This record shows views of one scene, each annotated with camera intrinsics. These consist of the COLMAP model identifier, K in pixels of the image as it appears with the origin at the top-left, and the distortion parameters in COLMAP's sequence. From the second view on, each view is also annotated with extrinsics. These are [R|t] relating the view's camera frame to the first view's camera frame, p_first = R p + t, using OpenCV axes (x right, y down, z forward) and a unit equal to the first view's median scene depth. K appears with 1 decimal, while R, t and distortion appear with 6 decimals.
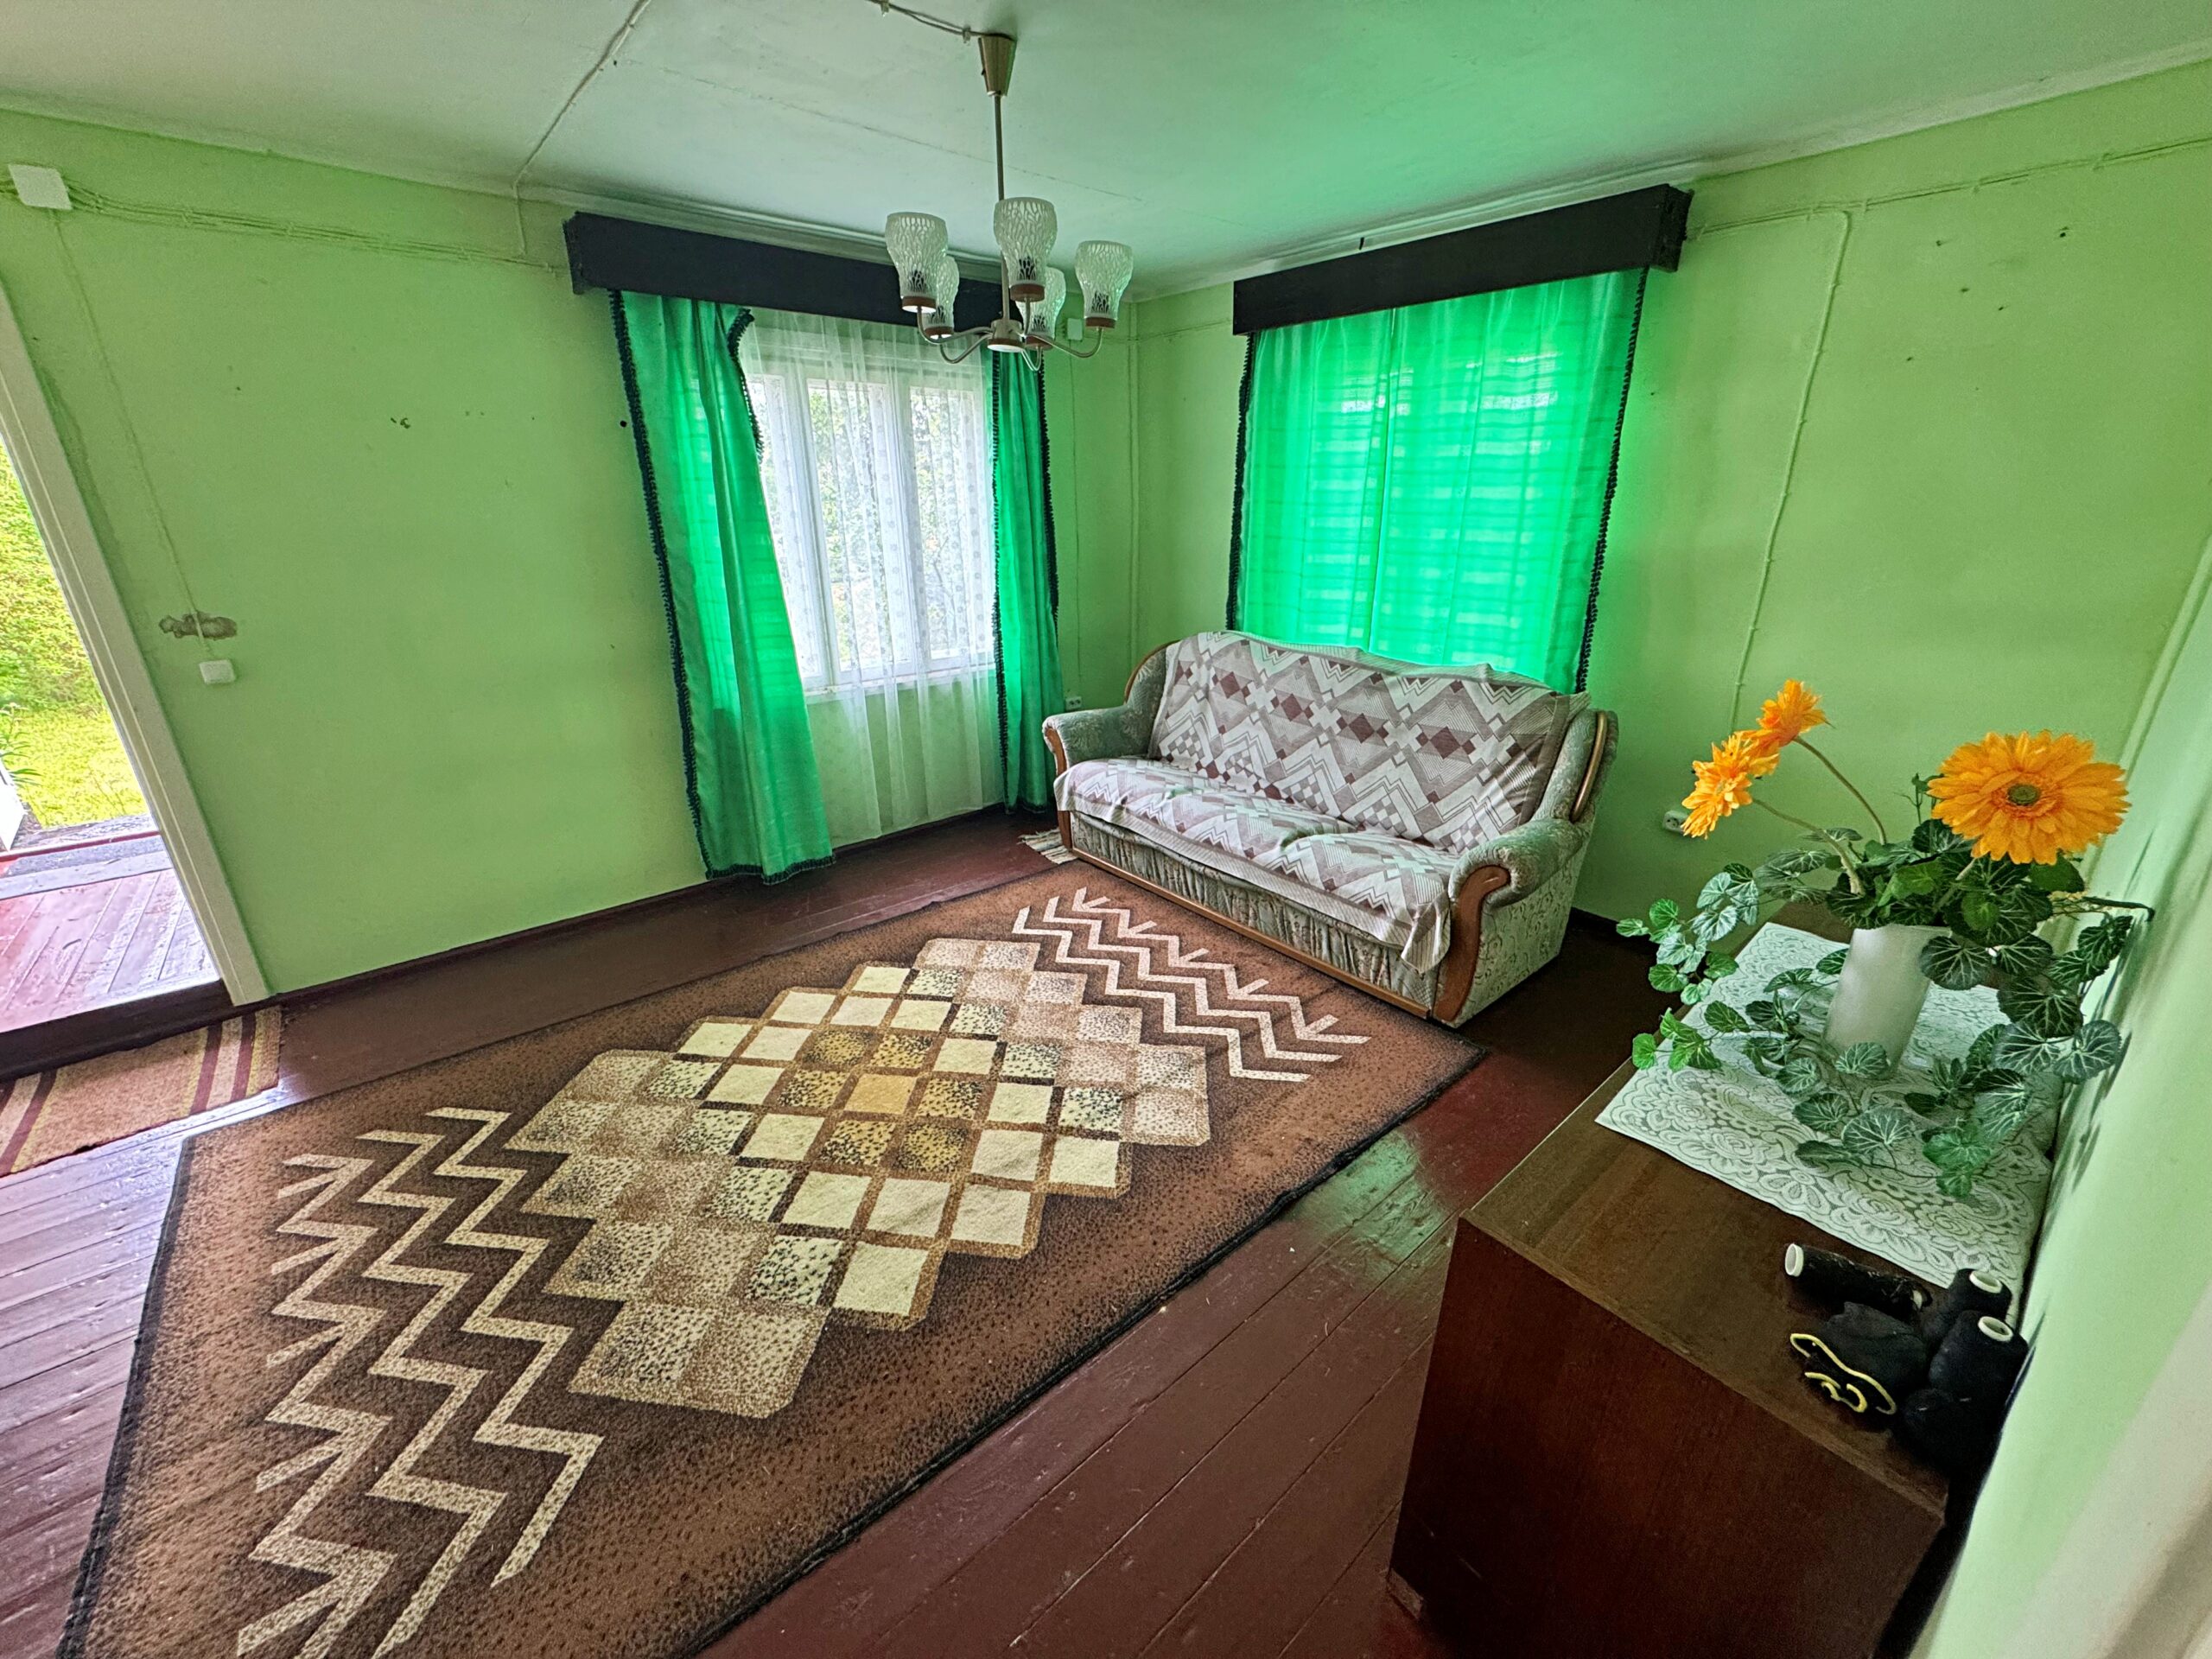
lens RADIAL K [[882.2, 0, 1108.3], [0, 882.2, 840.3], [0, 0, 1]] dist [-0.002137, 0.000184]
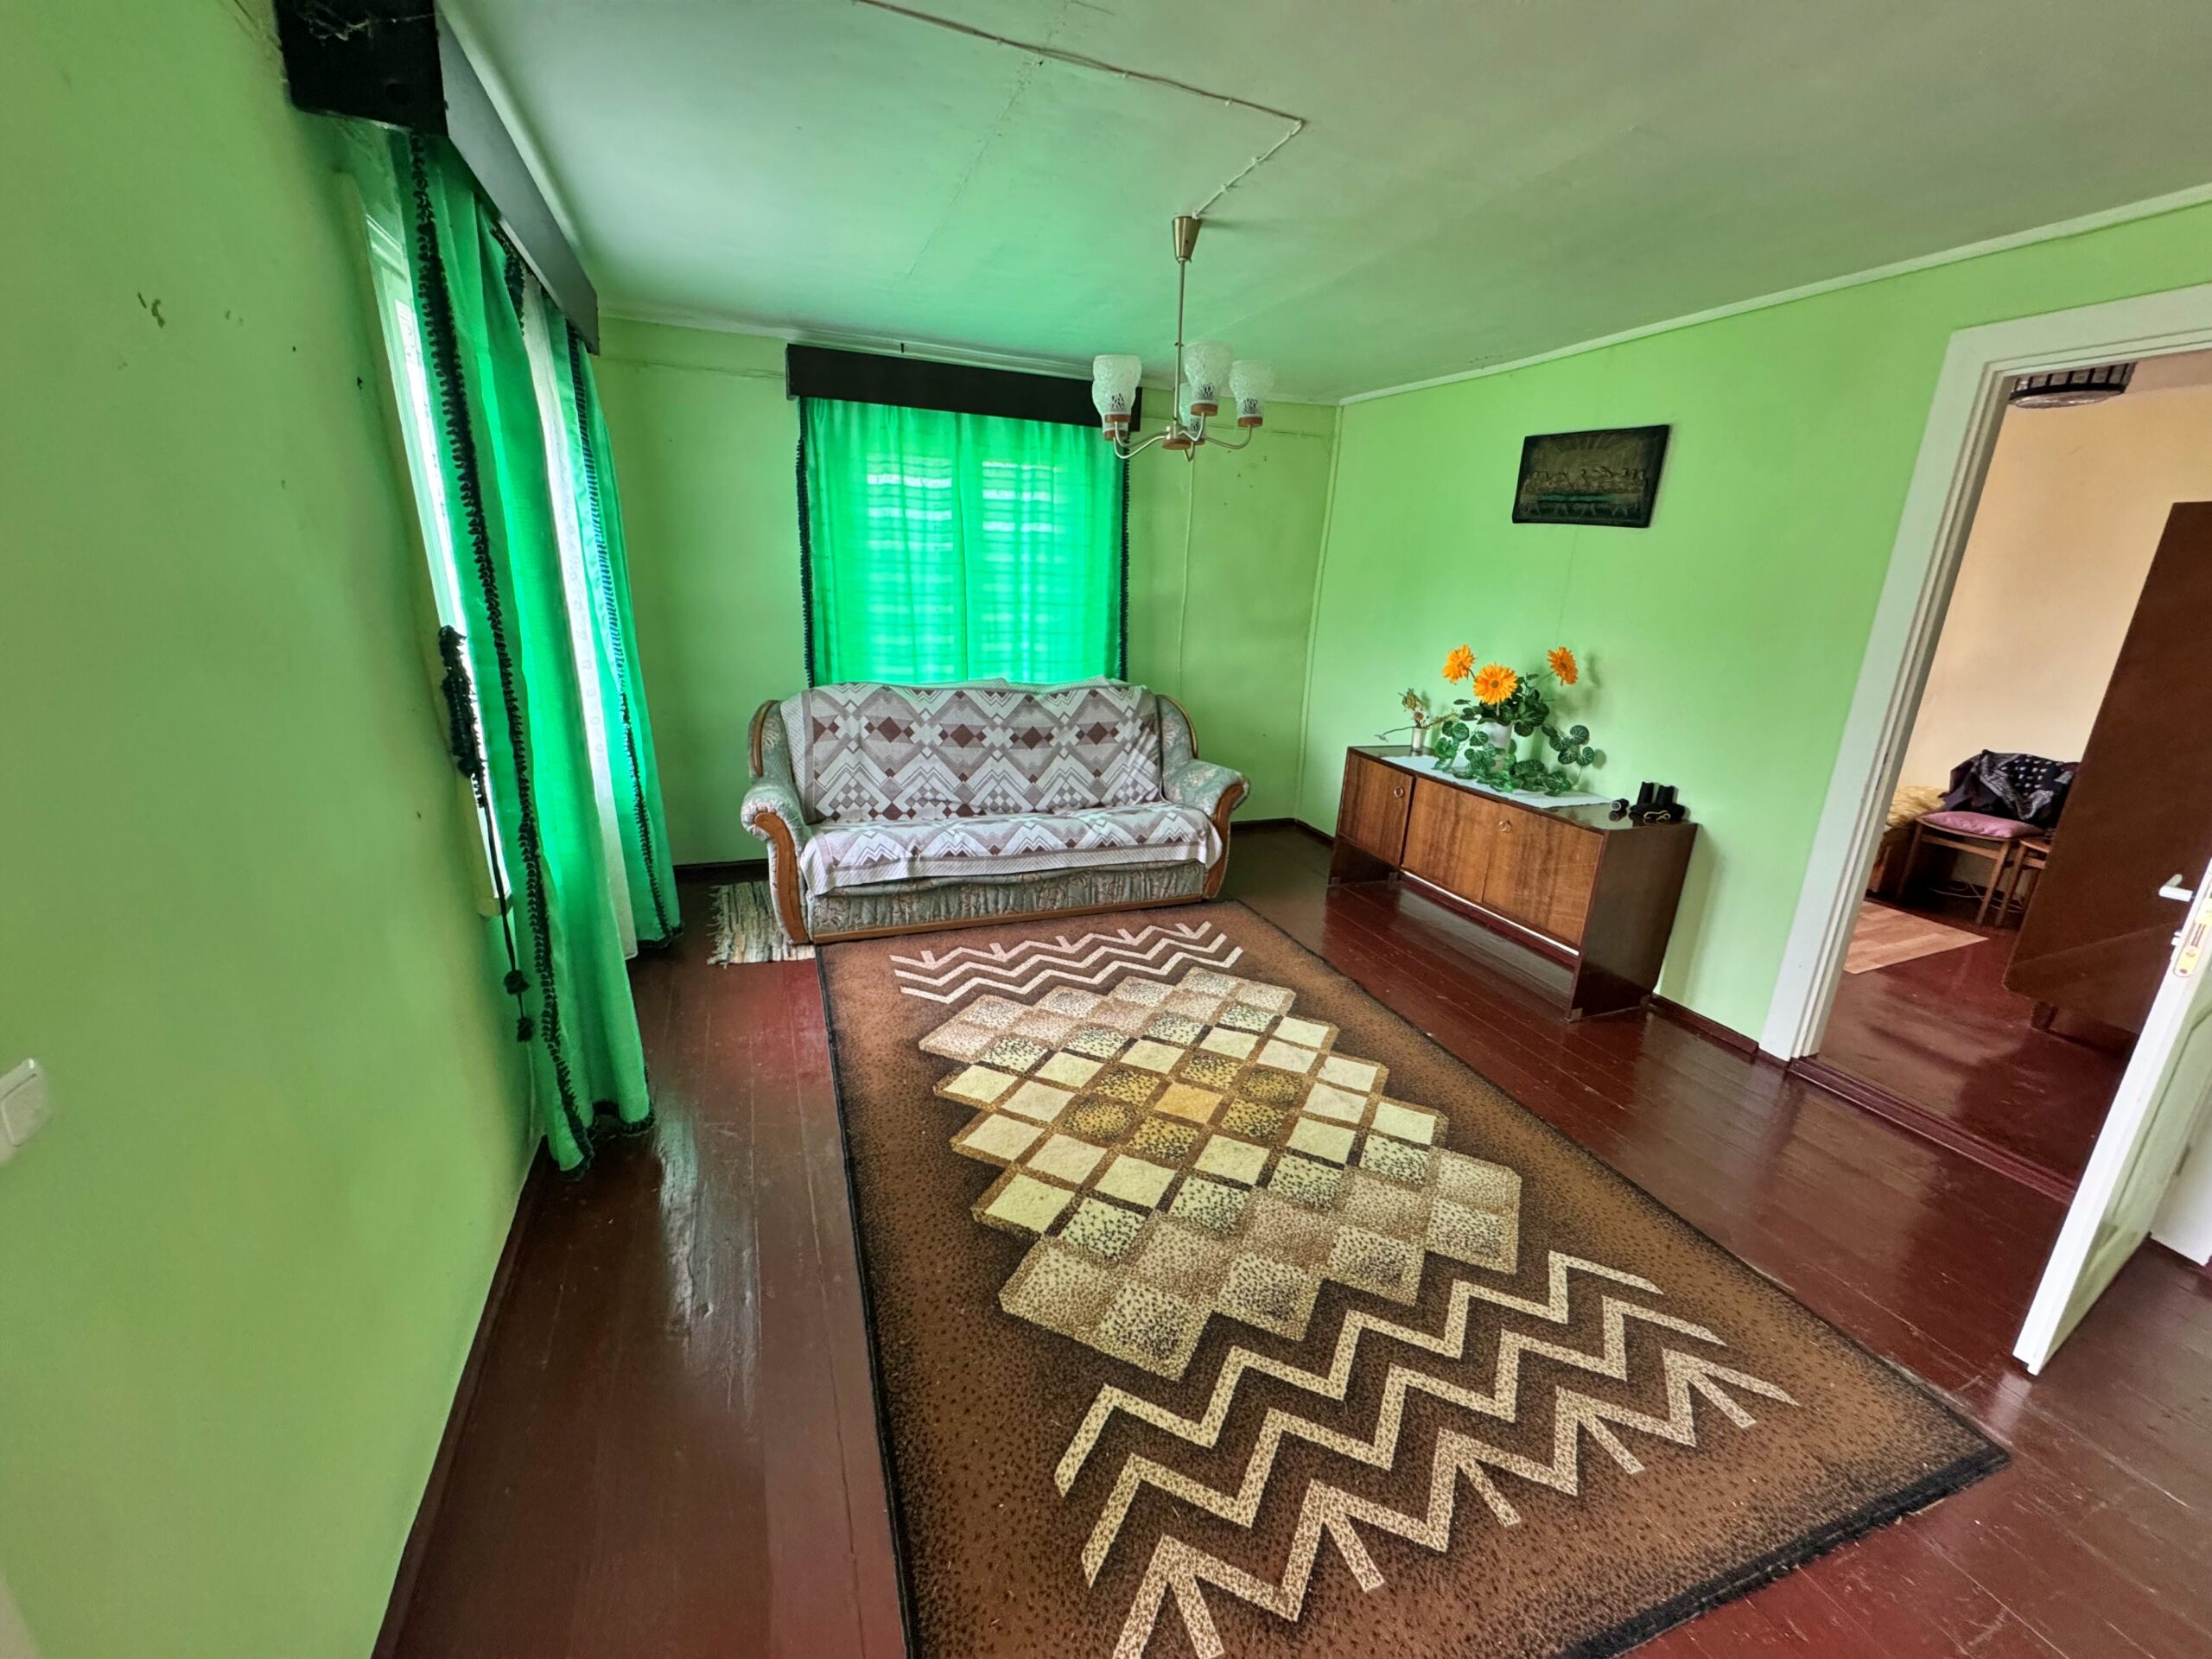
lens RADIAL K [[882.2, 0, 1108.3], [0, 882.2, 840.3], [0, 0, 1]] dist [-0.002137, 0.000184]
pose [[0.320737, -0.263950, 0.909647, -1.003173], [0.309564, 0.936857, 0.162695, -0.185035], [-0.895153, 0.229412, 0.382194, 0.511360]]
